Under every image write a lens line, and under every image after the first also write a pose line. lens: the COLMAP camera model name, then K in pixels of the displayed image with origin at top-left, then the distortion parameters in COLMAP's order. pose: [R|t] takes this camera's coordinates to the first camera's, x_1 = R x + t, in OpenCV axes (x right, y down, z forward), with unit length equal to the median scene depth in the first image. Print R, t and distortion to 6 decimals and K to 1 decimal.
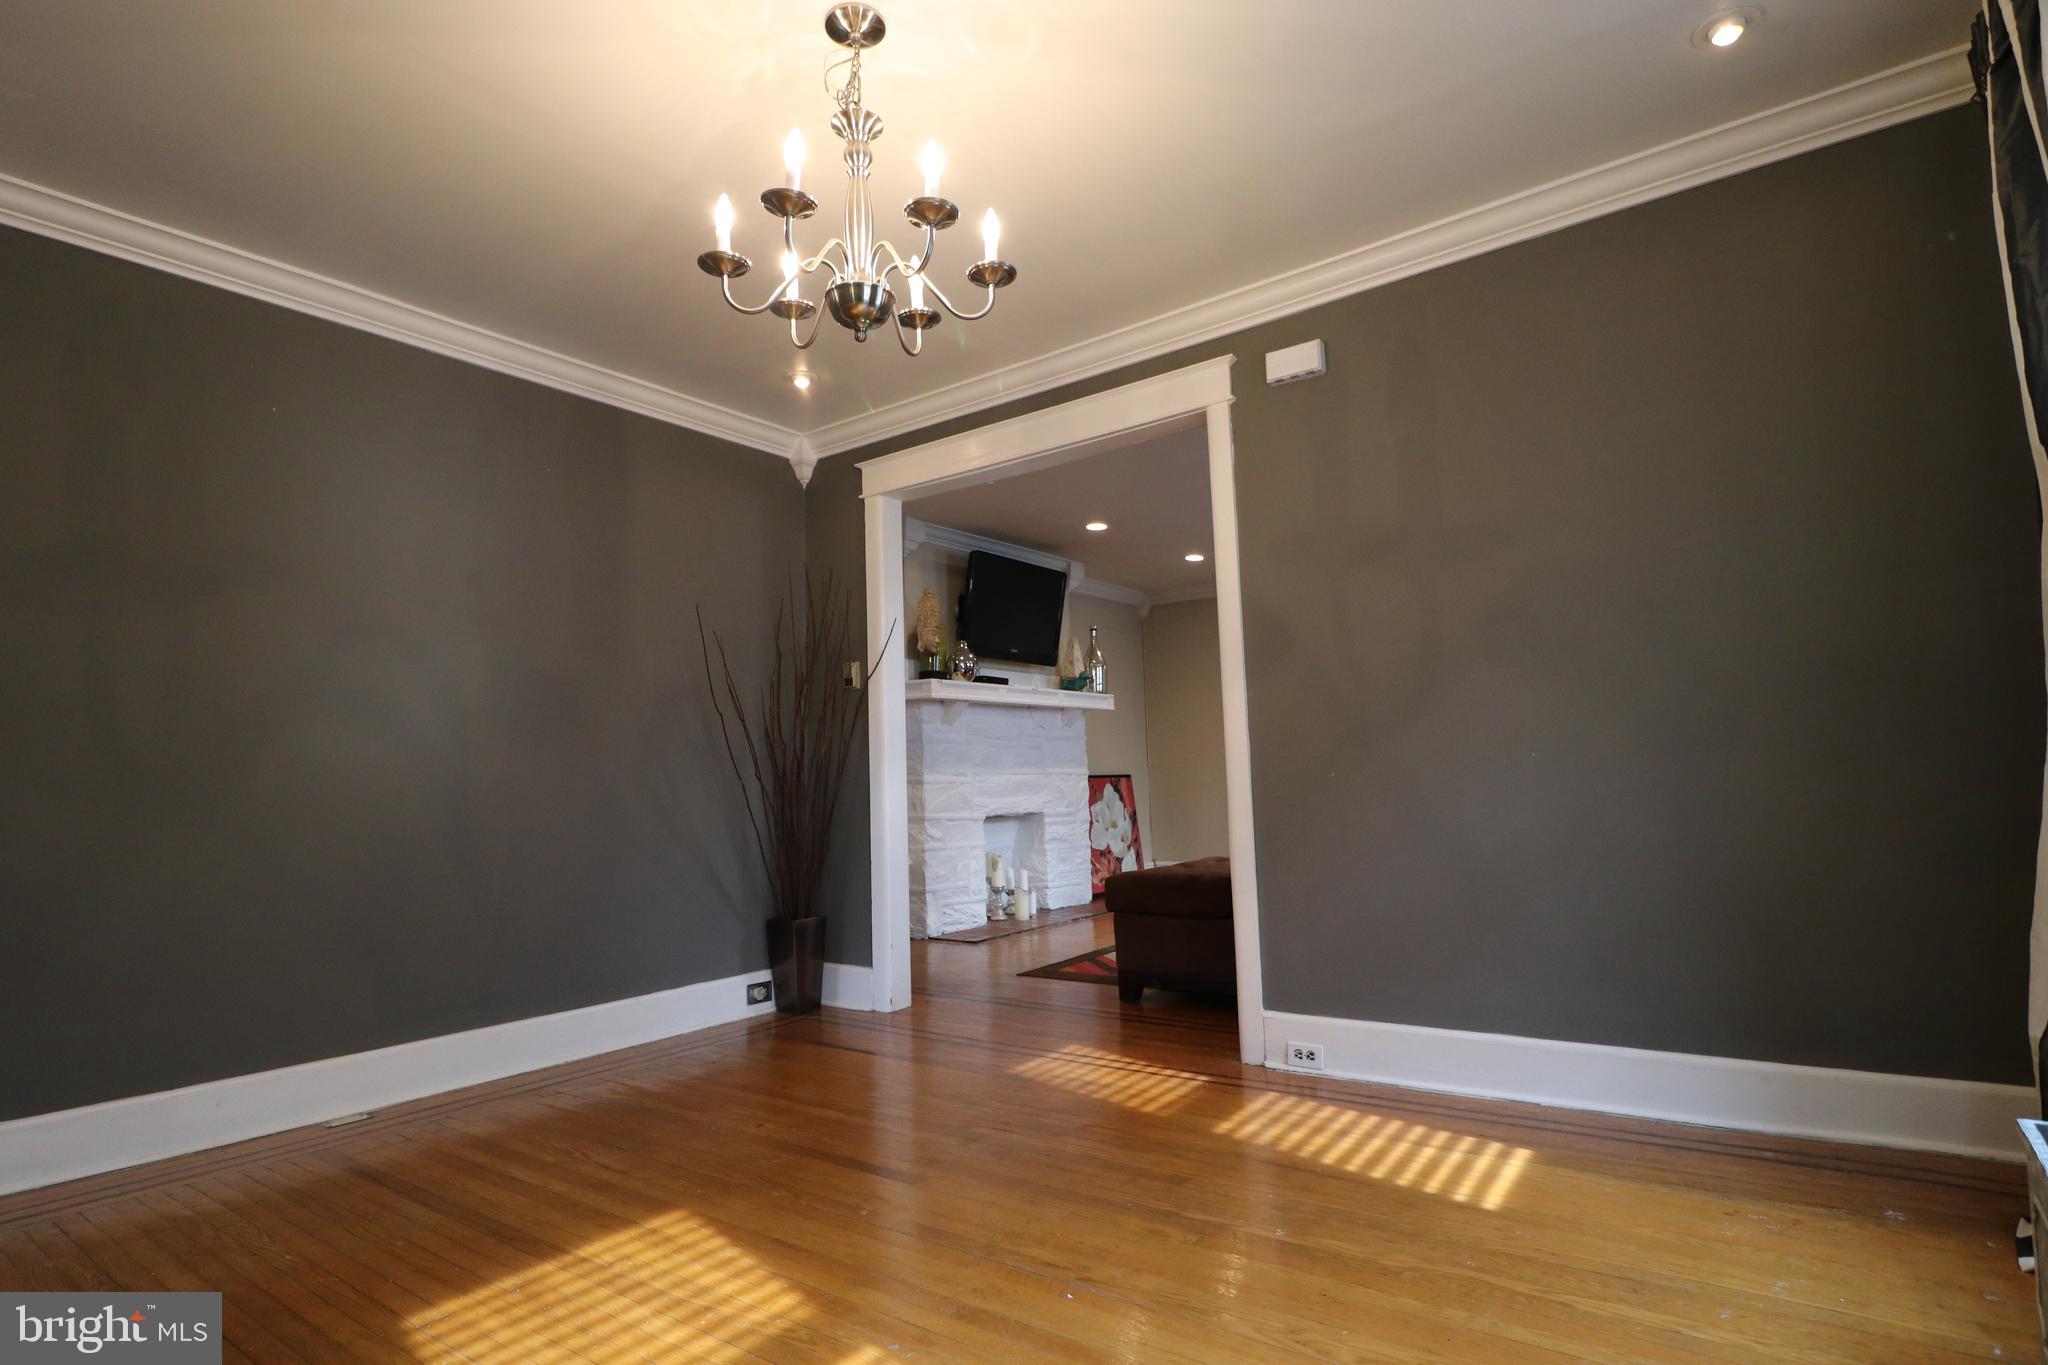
lens RADIAL K [[1054.6, 0, 1032.4], [0, 1054.6, 702.9], [0, 0, 1]] dist [-0.003433, -0.006453]
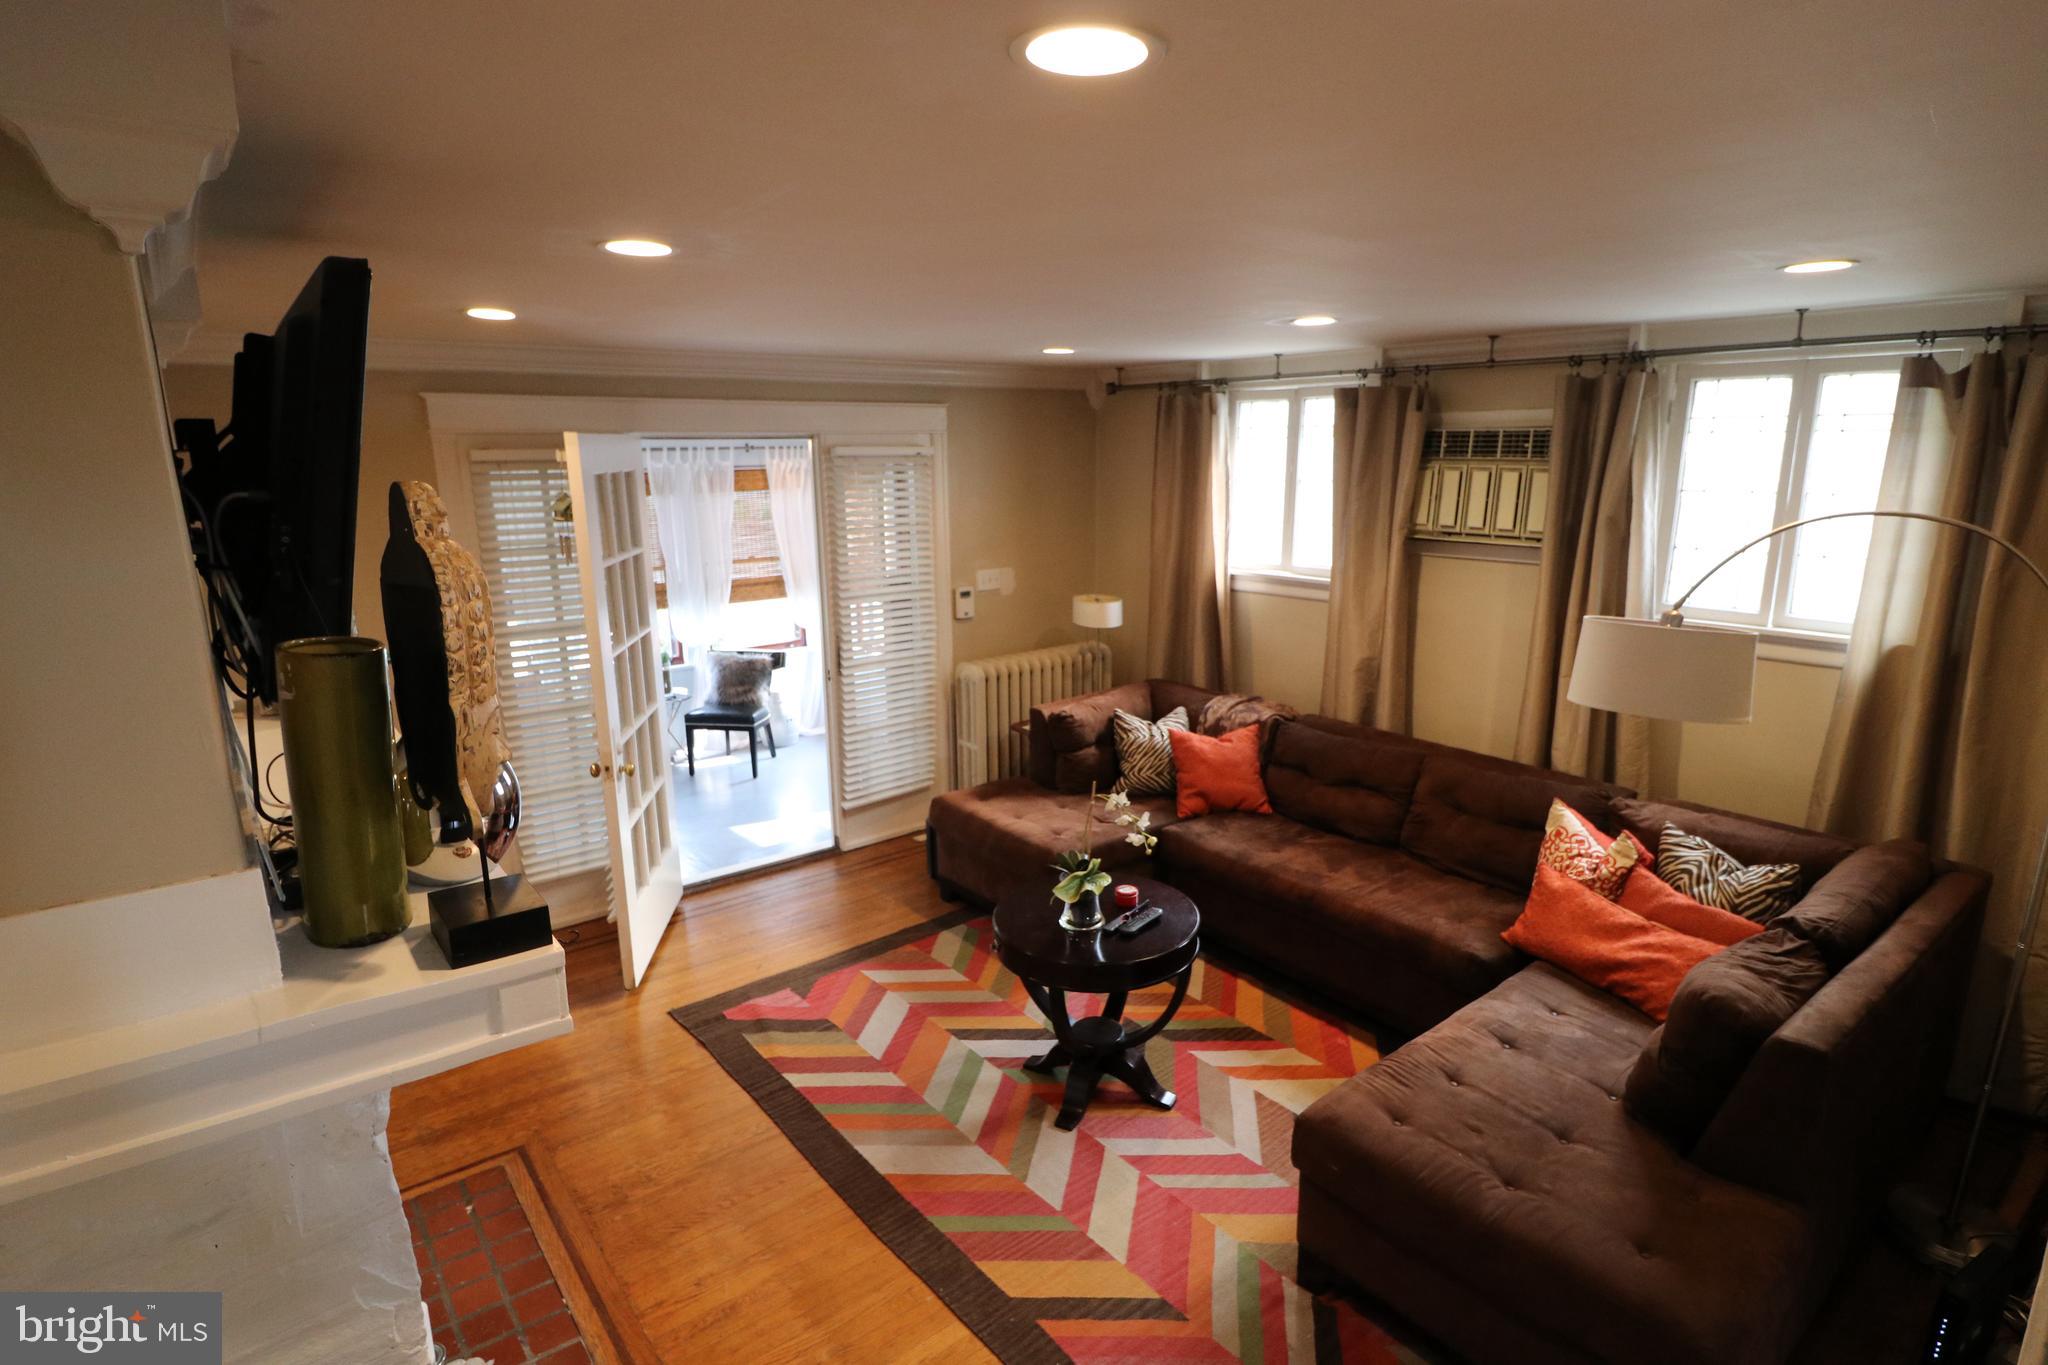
lens RADIAL K [[1054.6, 0, 1035.7], [0, 1054.6, 690.6], [0, 0, 1]] dist [-0.003433, -0.006453]
pose [[0.269757, -0.188484, 0.944301, -0.248520], [-0.069346, 0.974307, 0.214283, -0.119839], [-0.960428, -0.123288, 0.249755, 0.838699]]
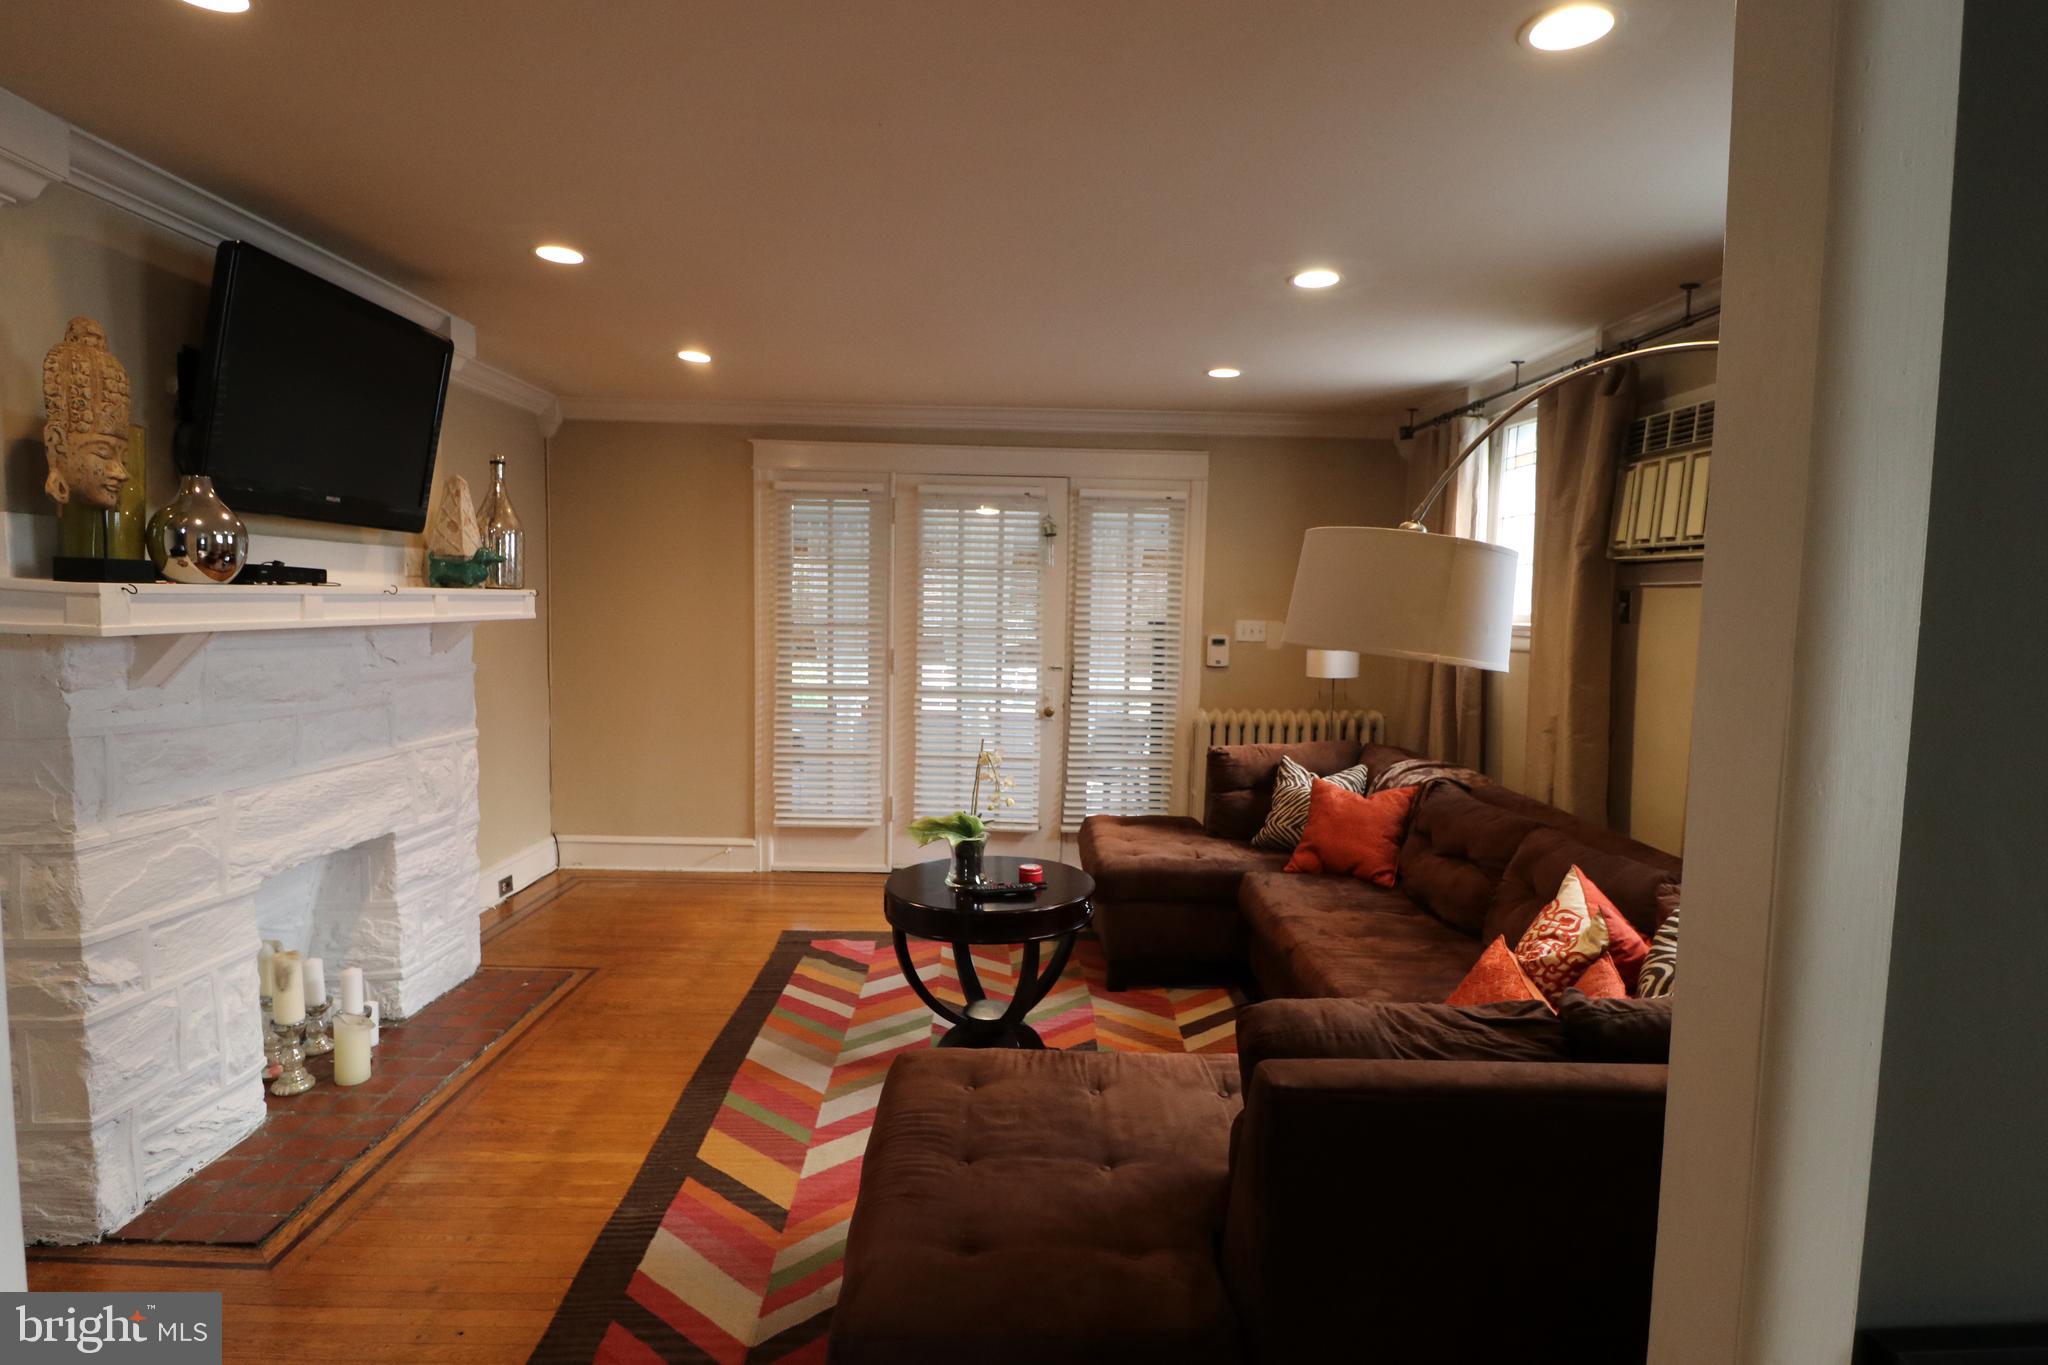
lens RADIAL K [[1054.6, 0, 1016.7], [0, 1054.6, 685.1], [0, 0, 1]] dist [-0.003433, -0.006453]
pose [[0.800443, -0.000994, 0.599408, -0.058287], [-0.091166, 0.988163, 0.123380, -0.058919], [-0.592436, -0.153404, 0.790877, 0.517036]]
